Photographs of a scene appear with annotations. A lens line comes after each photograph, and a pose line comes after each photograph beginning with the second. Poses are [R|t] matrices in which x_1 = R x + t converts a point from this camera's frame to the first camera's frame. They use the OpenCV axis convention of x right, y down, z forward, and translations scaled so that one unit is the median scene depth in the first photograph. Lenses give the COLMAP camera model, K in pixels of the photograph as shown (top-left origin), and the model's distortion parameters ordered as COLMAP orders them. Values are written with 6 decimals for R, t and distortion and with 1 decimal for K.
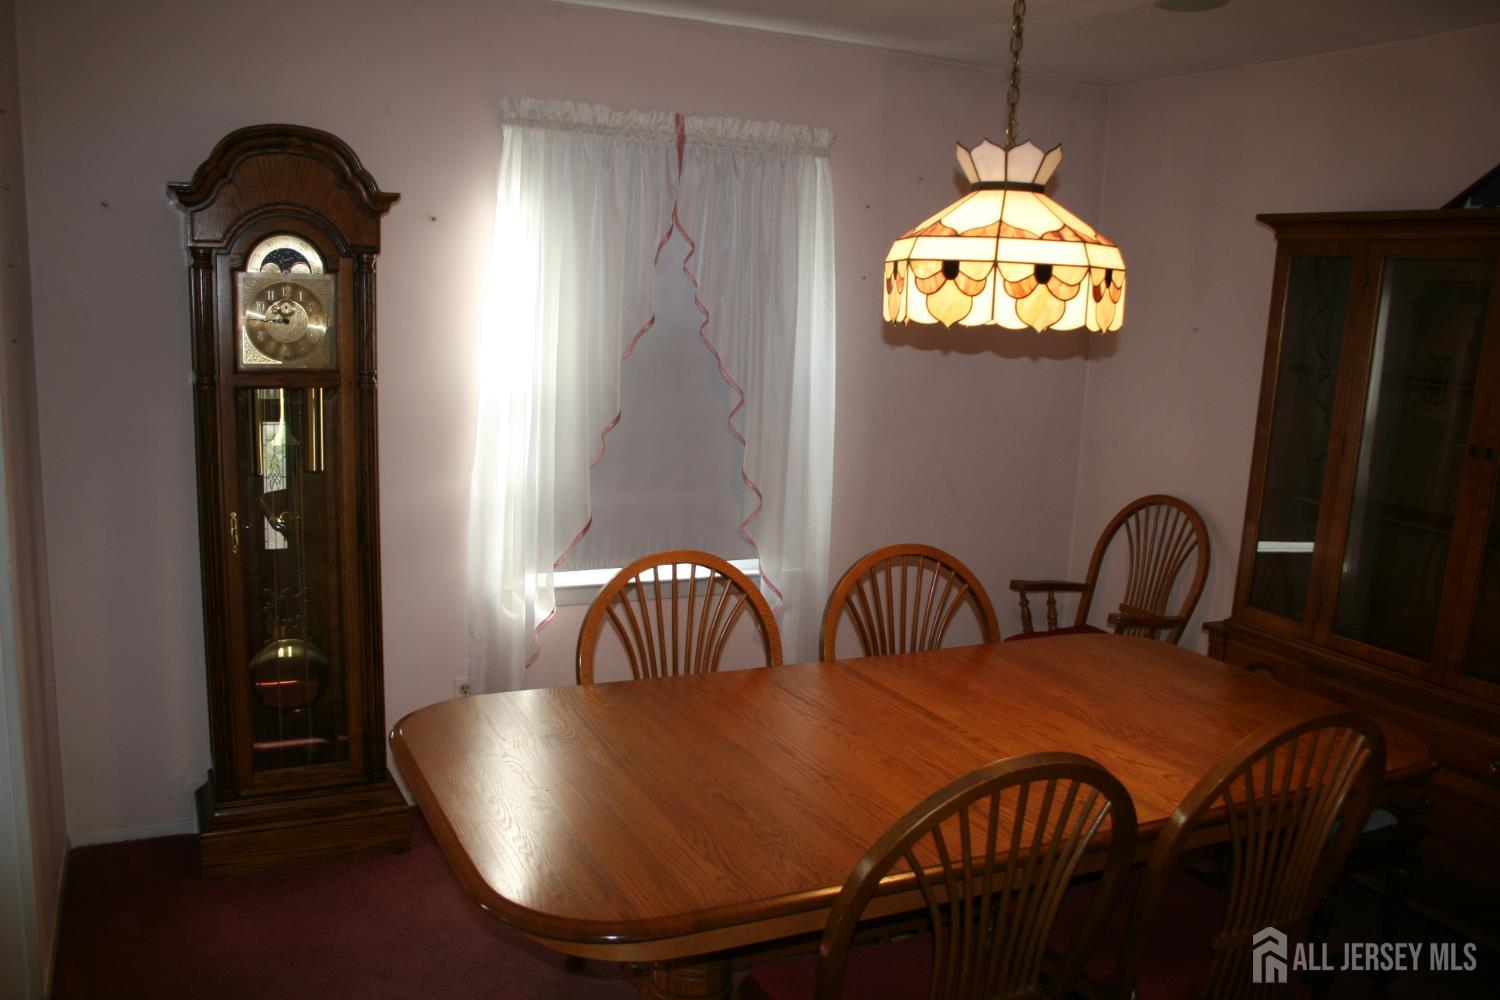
lens RADIAL K [[1258.3, 0, 736.8], [0, 1258.3, 513.4], [0, 0, 1]] dist [-0.154076, 0.127954]
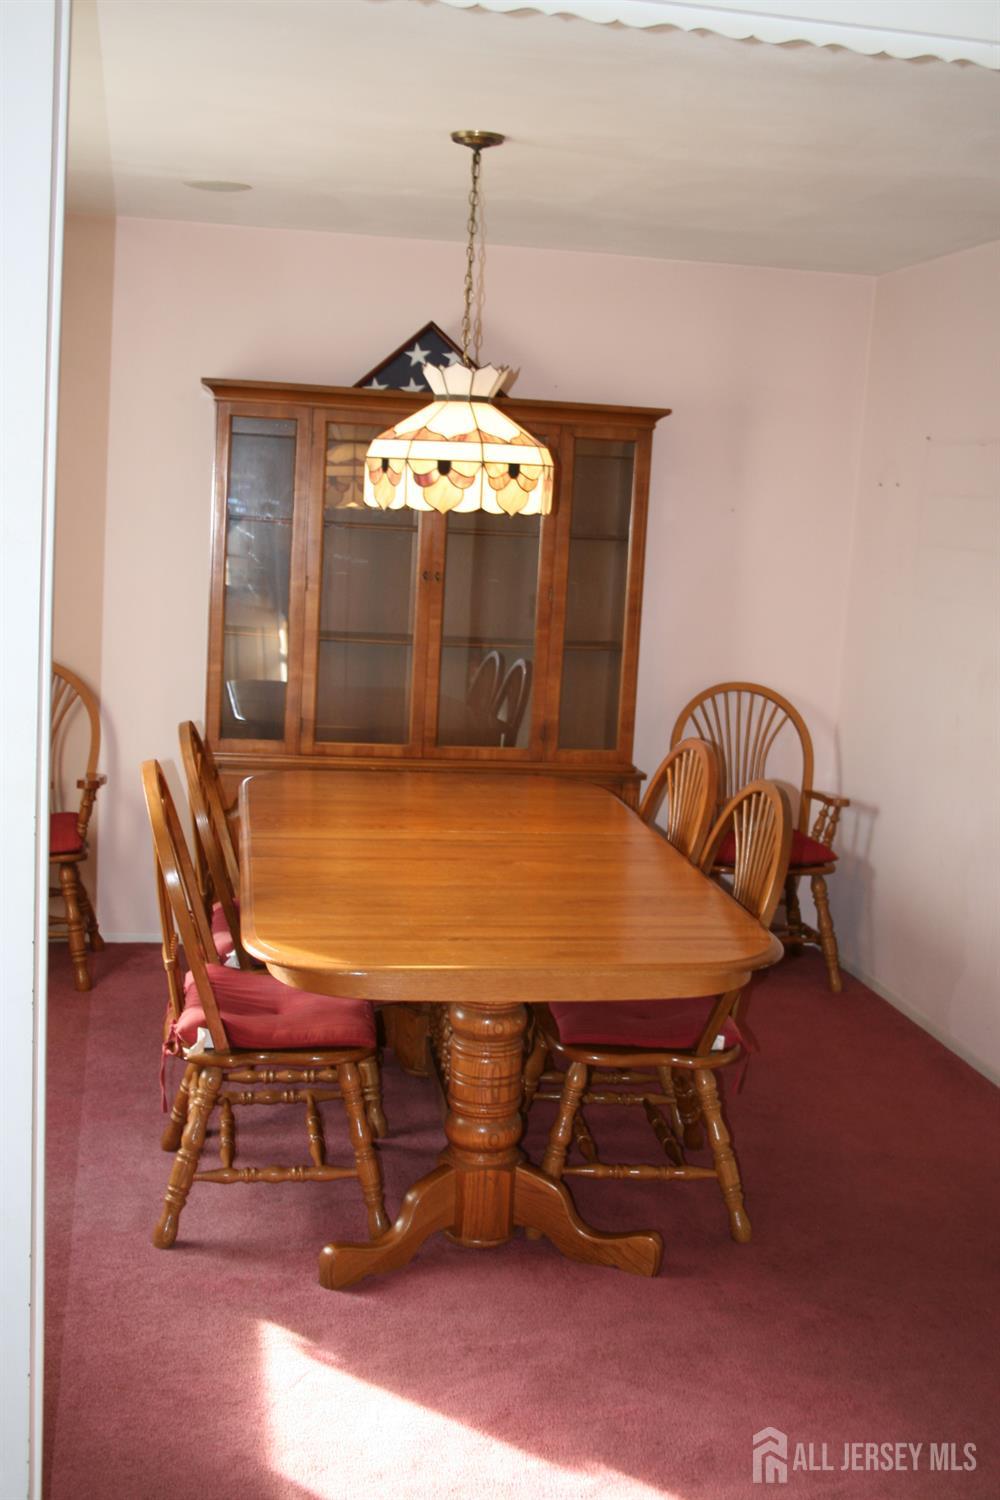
lens RADIAL K [[1675.3, 0, 499.6], [0, 1675.3, 738.6], [0, 0, 1]] dist [-0.015527, 0.000000]
pose [[0.284156, -0.175286, 0.942619, -1.416788], [0.129790, 0.981129, 0.143322, -0.166418], [-0.949953, 0.081616, 0.301544, 0.491589]]
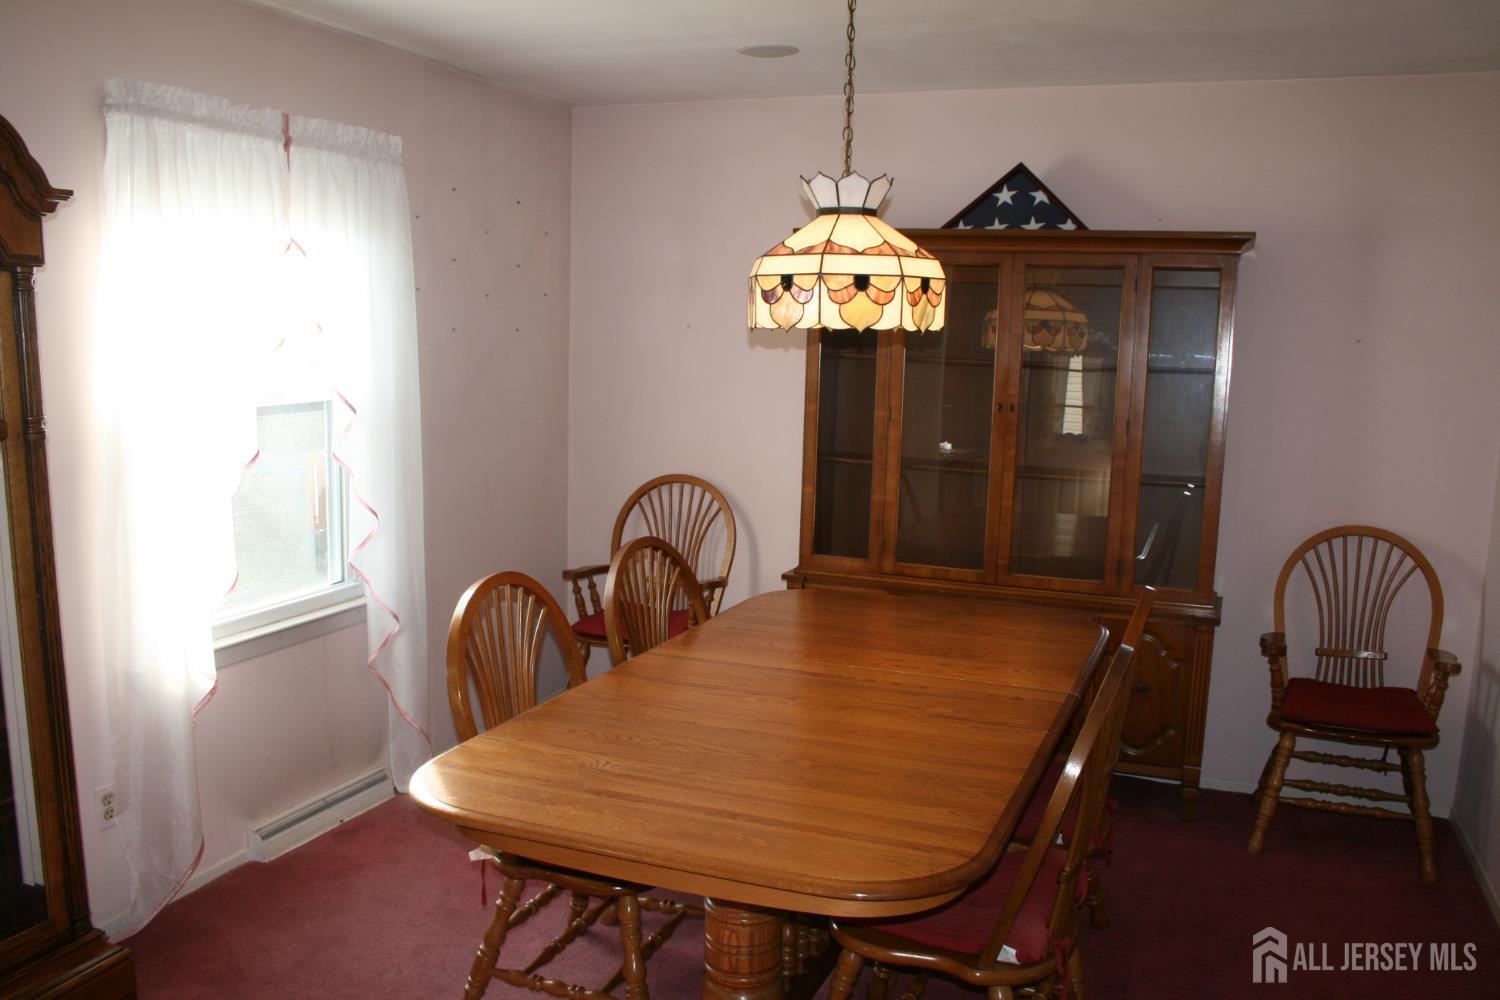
lens RADIAL K [[1258.3, 0, 740.3], [0, 1258.3, 512.9], [0, 0, 1]] dist [-0.154076, 0.127954]
pose [[0.735977, -0.127257, 0.664939, -0.662189], [0.128269, 0.990596, 0.047609, -0.047412], [-0.664744, 0.050251, 0.745379, 0.192482]]
